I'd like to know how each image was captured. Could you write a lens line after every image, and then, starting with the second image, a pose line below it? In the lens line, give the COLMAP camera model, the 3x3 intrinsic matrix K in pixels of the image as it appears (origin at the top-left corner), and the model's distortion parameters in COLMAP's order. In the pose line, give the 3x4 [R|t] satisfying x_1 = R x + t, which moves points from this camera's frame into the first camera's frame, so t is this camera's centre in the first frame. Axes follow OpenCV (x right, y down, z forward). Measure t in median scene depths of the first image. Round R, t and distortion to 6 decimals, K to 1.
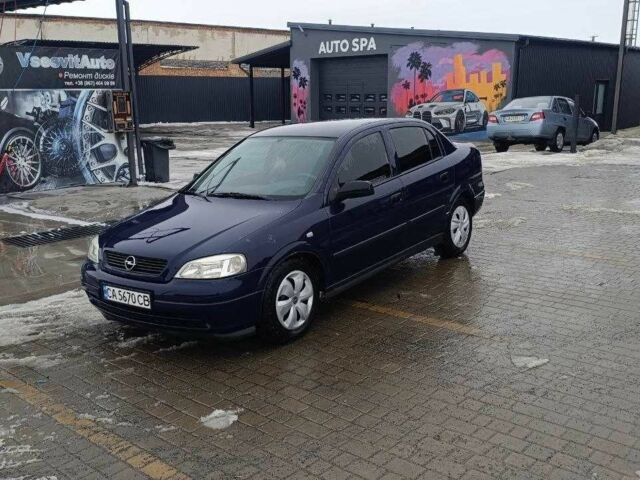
lens RADIAL K [[645.4, 0, 319.4], [0, 645.4, 238.8], [0, 0, 1]] dist [-0.012321, 0.000000]
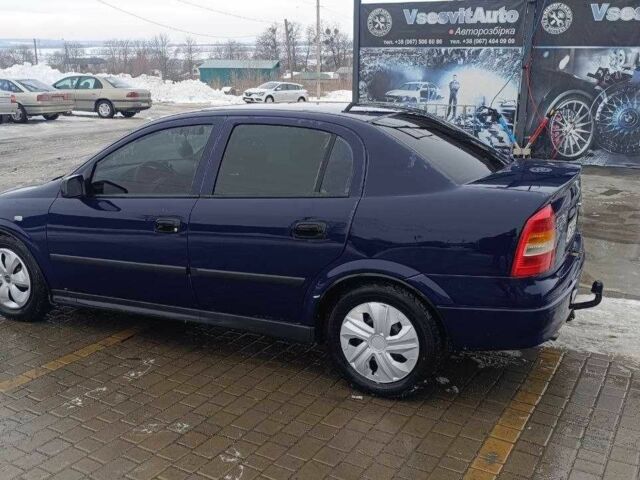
lens RADIAL K [[645.4, 0, 319.5], [0, 645.4, 242.5], [0, 0, 1]] dist [-0.012321, 0.000000]
pose [[0.171809, 0.287841, -0.942141, 0.371919], [-0.220045, 0.943412, 0.248102, -0.115416], [0.960241, 0.164687, 0.225425, 0.485137]]
